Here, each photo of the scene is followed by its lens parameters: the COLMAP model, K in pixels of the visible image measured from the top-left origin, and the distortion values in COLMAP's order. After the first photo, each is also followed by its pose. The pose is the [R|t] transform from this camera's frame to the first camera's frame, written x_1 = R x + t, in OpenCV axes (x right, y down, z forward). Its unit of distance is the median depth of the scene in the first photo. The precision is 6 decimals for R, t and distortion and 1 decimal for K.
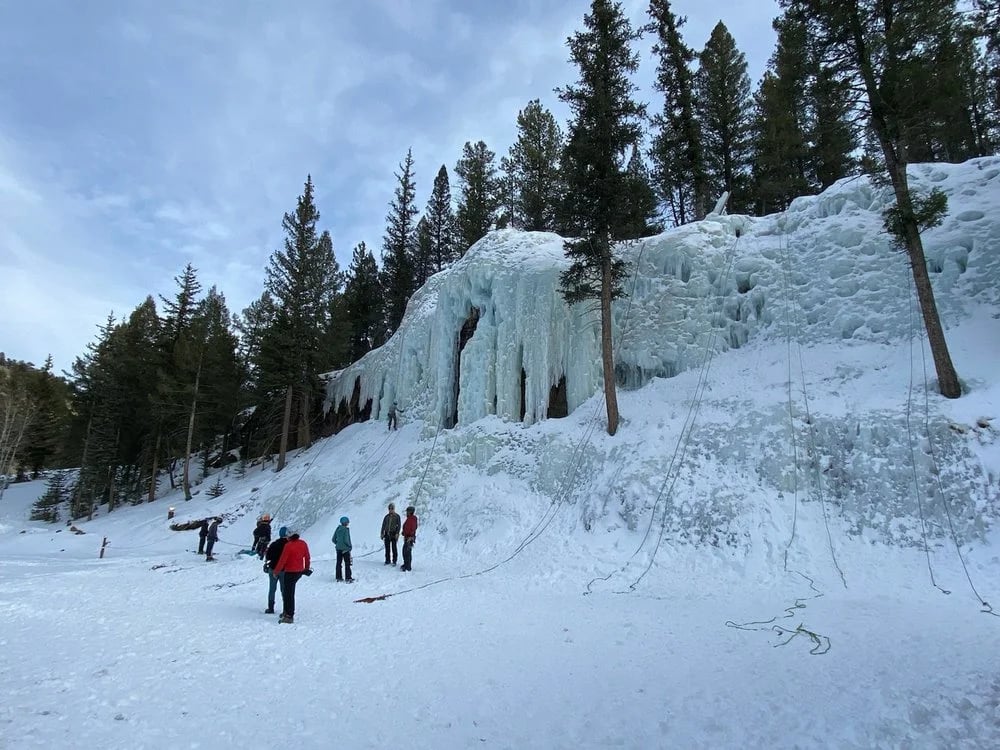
lens RADIAL K [[650.4, 0, 510.6], [0, 650.4, 358.1], [0, 0, 1]] dist [0.086132, -0.161766]
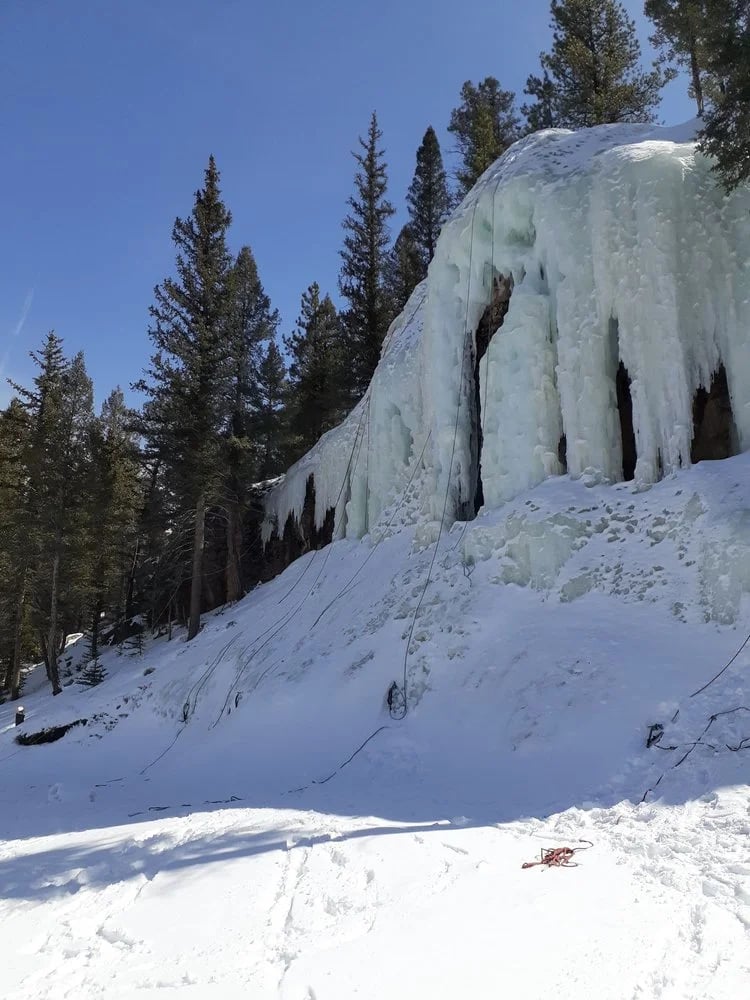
lens RADIAL K [[859.0, 0, 375.0], [0, 859.0, 500.0], [0, 0, 1]] dist [0.153511, -0.387576]
pose [[0.976281, -0.080248, -0.201085, -0.022842], [0.077971, 0.996770, -0.019229, 0.072597], [0.201978, 0.003094, 0.979385, 0.260139]]
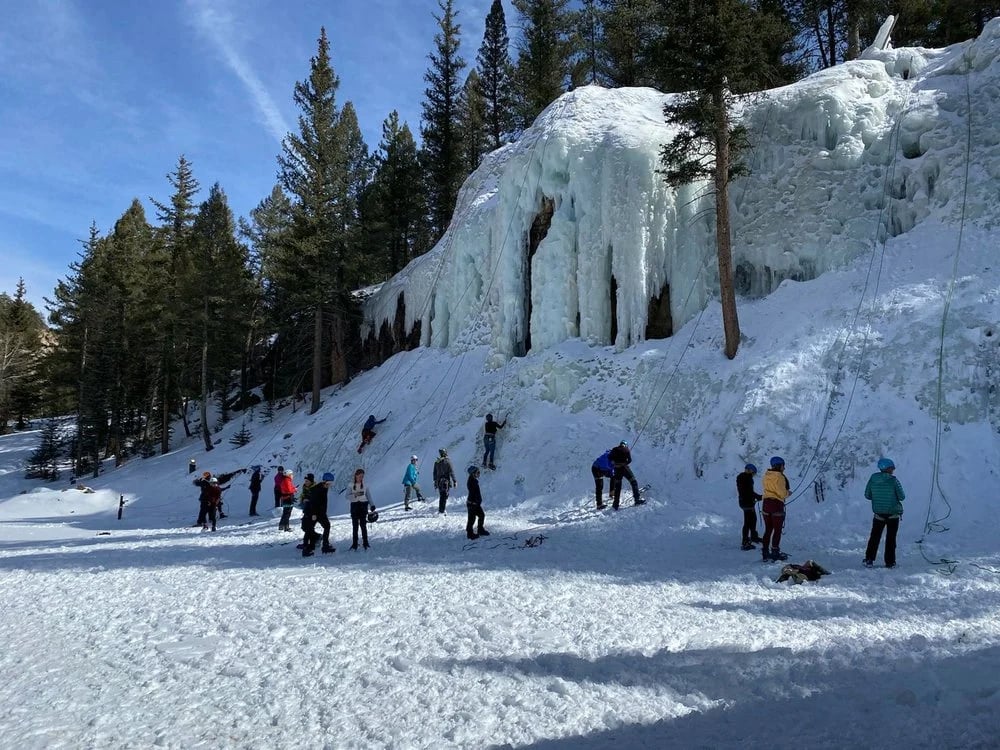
lens RADIAL K [[891.7, 0, 500.0], [0, 891.7, 375.0], [0, 0, 1]] dist [0.015953, -0.023849]
pose [[0.993268, -0.028786, -0.112207, 0.000968], [0.043647, 0.990244, 0.132330, -0.009944], [0.107303, -0.136337, 0.984834, -0.052454]]
